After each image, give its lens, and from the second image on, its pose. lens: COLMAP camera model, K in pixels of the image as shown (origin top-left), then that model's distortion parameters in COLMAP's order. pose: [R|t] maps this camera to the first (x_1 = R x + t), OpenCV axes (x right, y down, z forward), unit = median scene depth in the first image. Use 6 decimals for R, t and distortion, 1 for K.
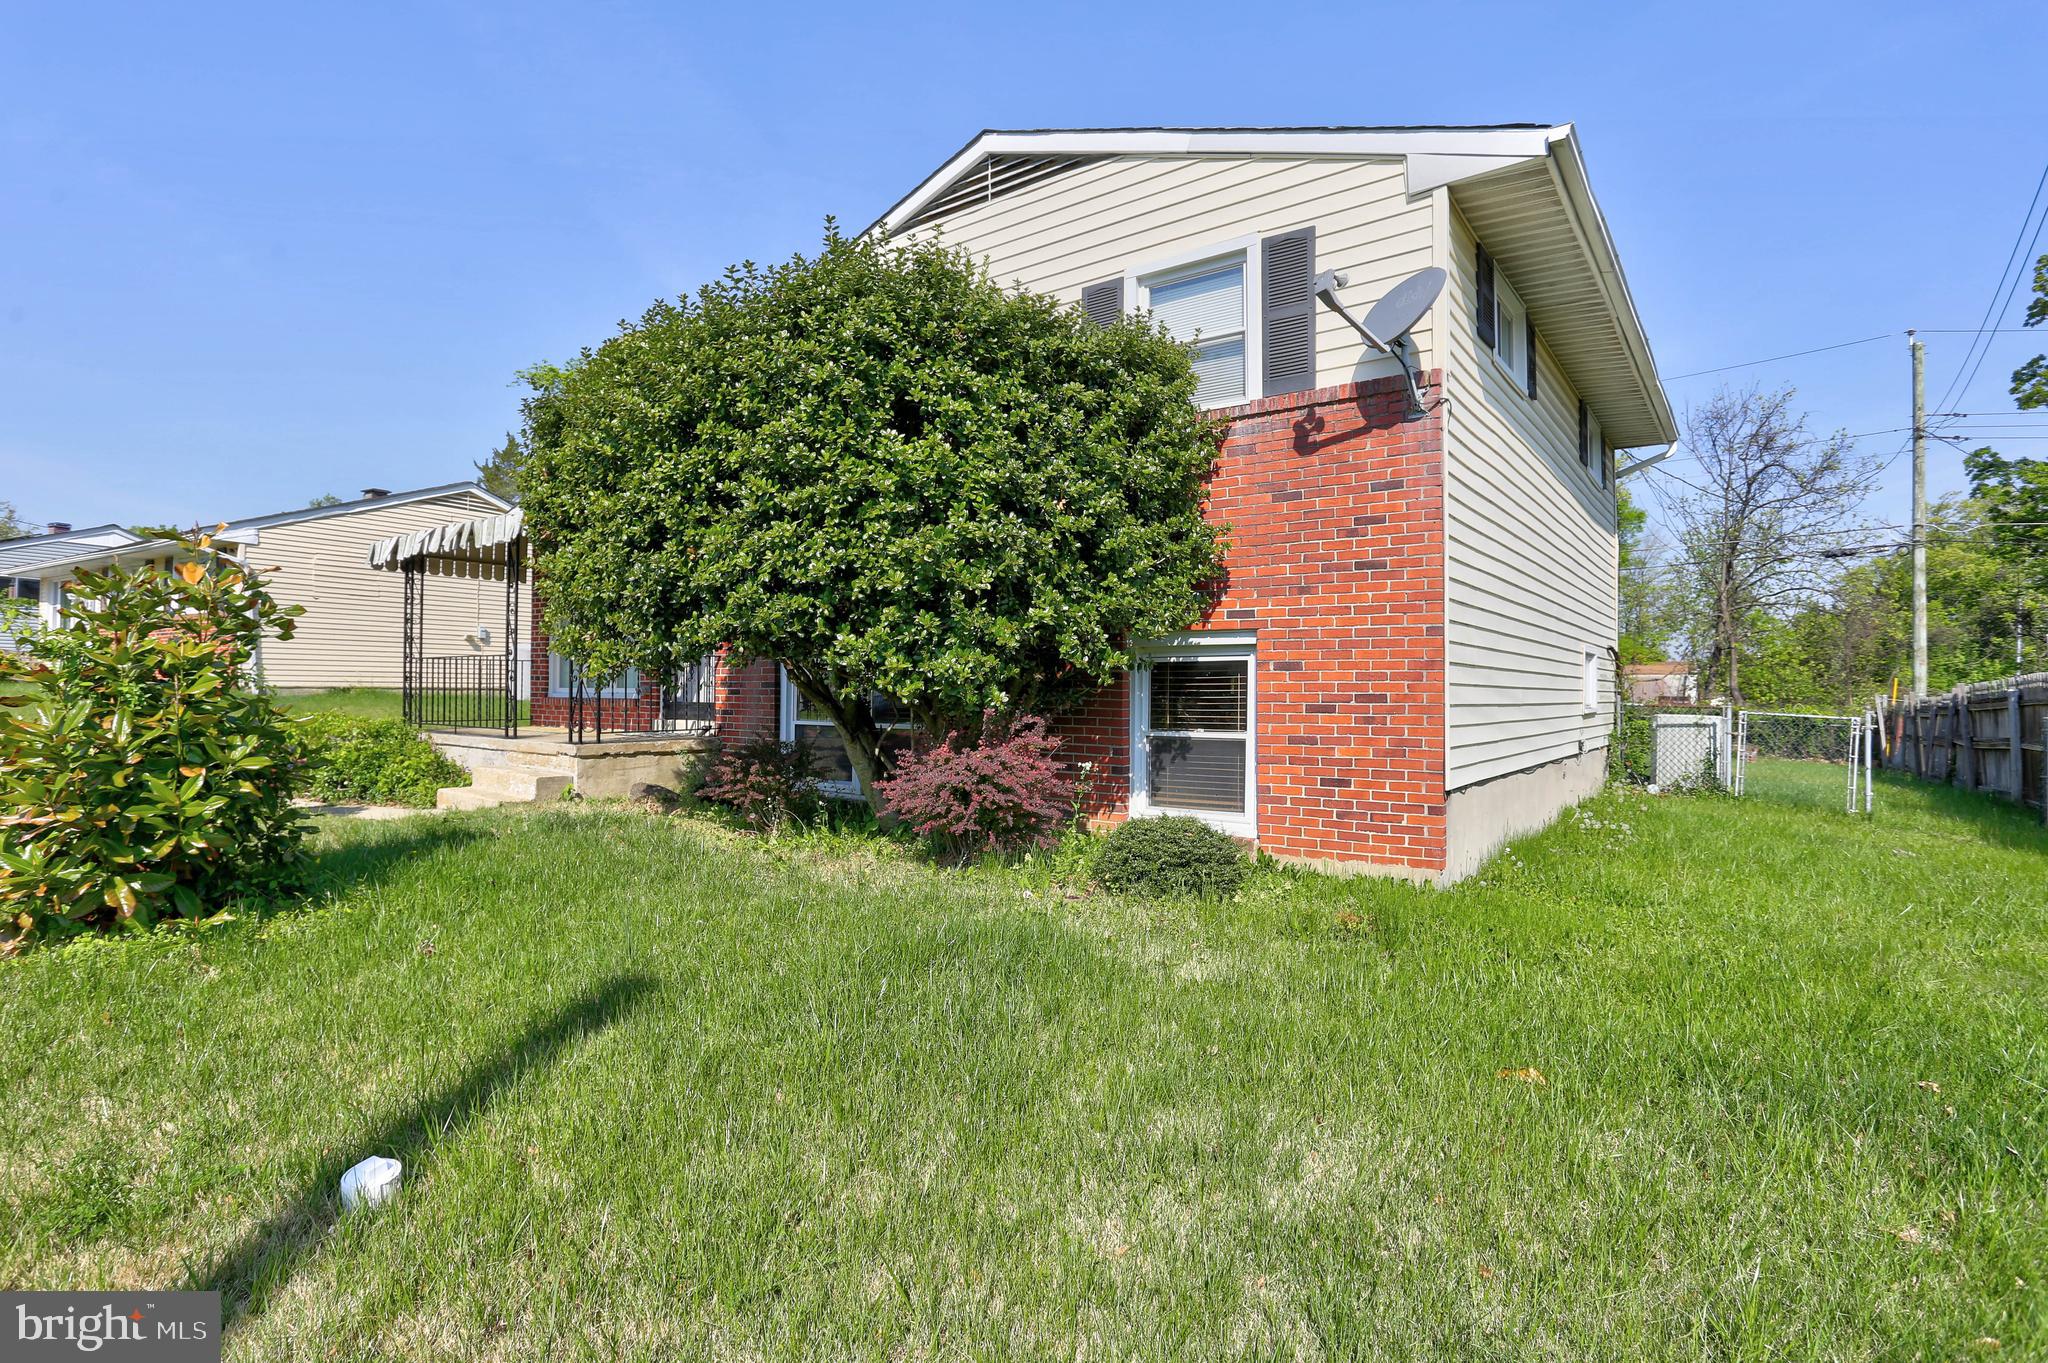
lens RADIAL K [[1003.5, 0, 1032.4], [0, 1003.5, 681.0], [0, 0, 1]] dist [-0.060751, 0.021378]
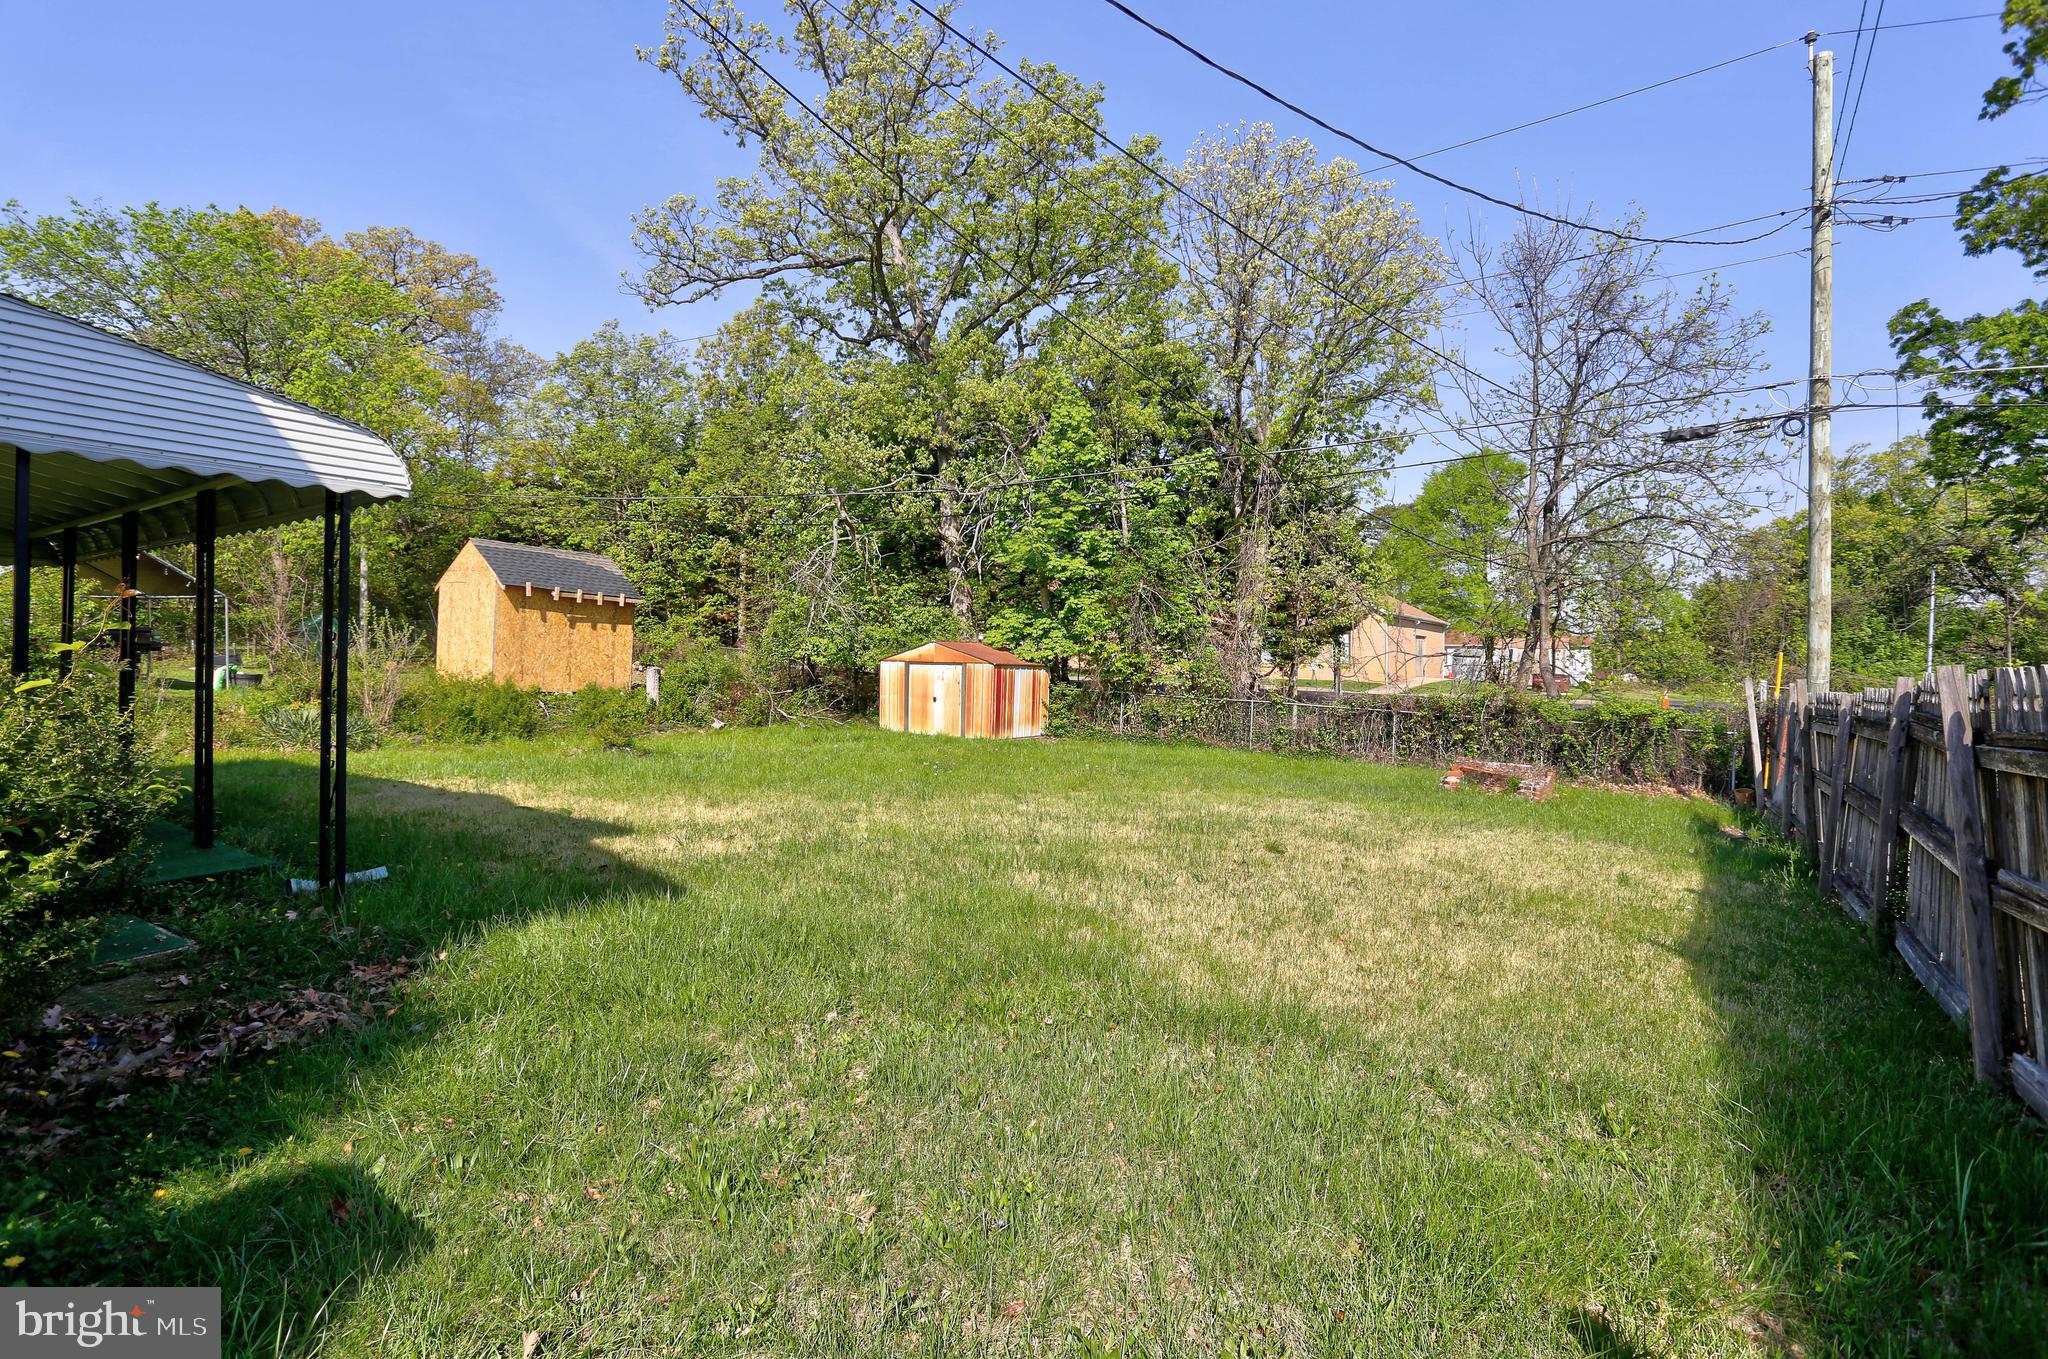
lens RADIAL K [[1003.5, 0, 1019.8], [0, 1003.5, 670.6], [0, 0, 1]] dist [-0.060751, 0.021378]
pose [[0.998661, 0.002264, 0.051678, 0.338401], [-0.003104, 0.999864, 0.016193, 0.000281], [-0.051634, -0.016332, 0.998533, 0.366769]]
